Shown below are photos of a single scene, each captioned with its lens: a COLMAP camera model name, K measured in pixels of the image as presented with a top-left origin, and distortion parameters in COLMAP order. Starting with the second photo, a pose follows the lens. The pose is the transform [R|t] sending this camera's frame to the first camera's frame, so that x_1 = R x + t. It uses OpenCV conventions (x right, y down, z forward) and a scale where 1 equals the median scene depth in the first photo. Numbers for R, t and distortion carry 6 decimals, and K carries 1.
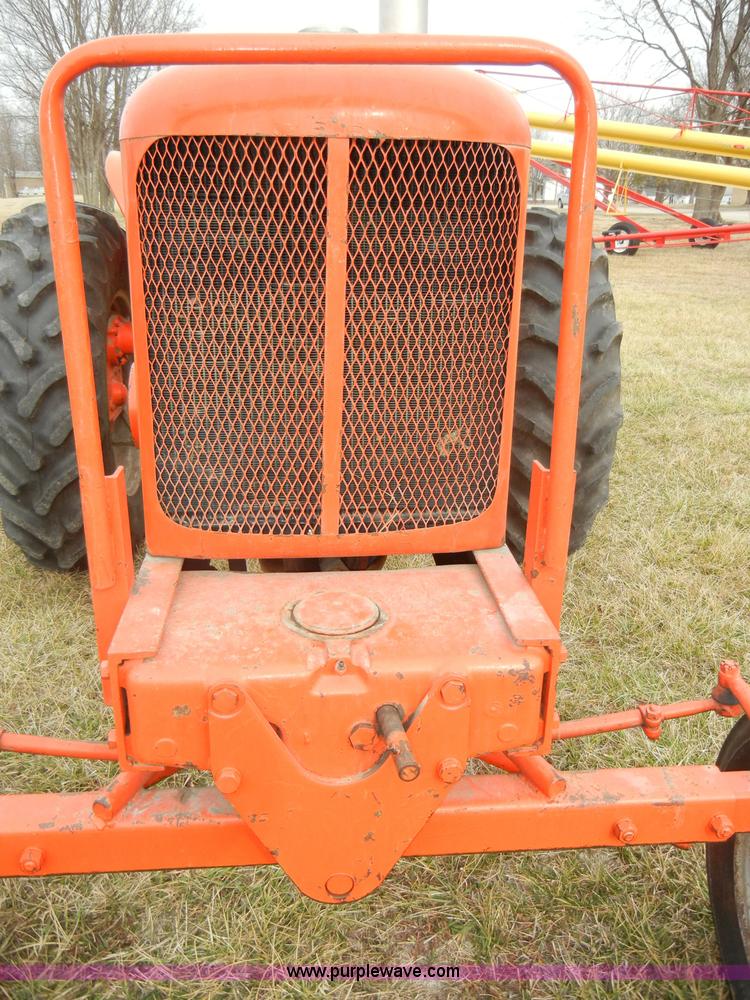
lens RADIAL K [[866.0, 0, 370.3], [0, 866.0, 503.7], [0, 0, 1]] dist [-0.003211, 0.026746]
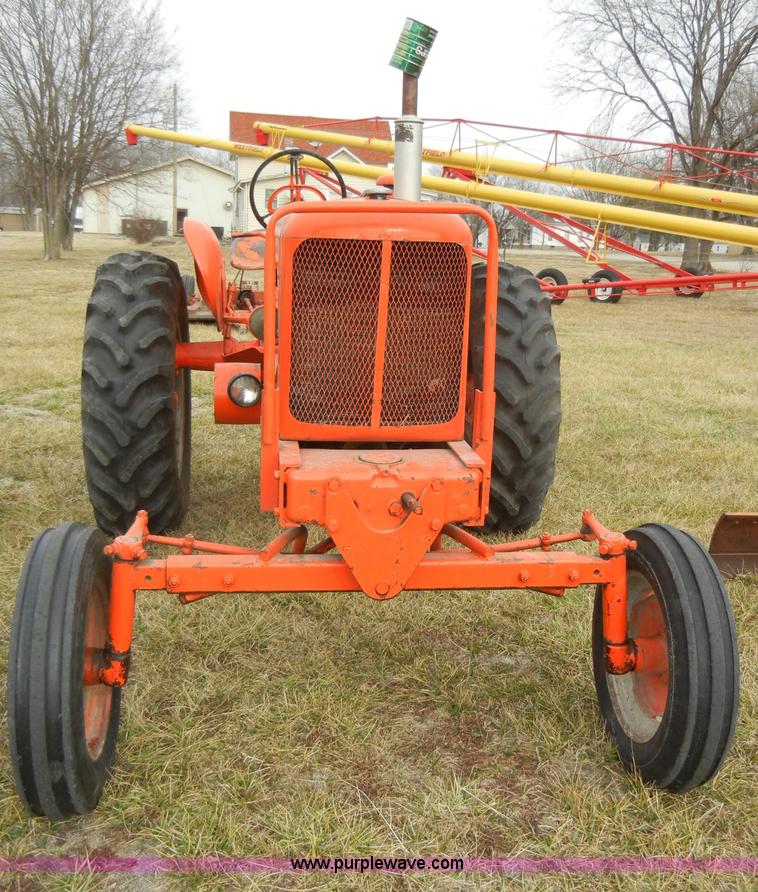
lens RADIAL K [[966.1, 0, 380.2], [0, 966.1, 444.8], [0, 0, 1]] dist [0.014055, 0.000000]
pose [[0.999206, 0.009457, 0.038710, -0.049454], [-0.004330, 0.991446, -0.130449, 0.150227], [-0.039612, 0.130178, 0.990699, -0.490539]]
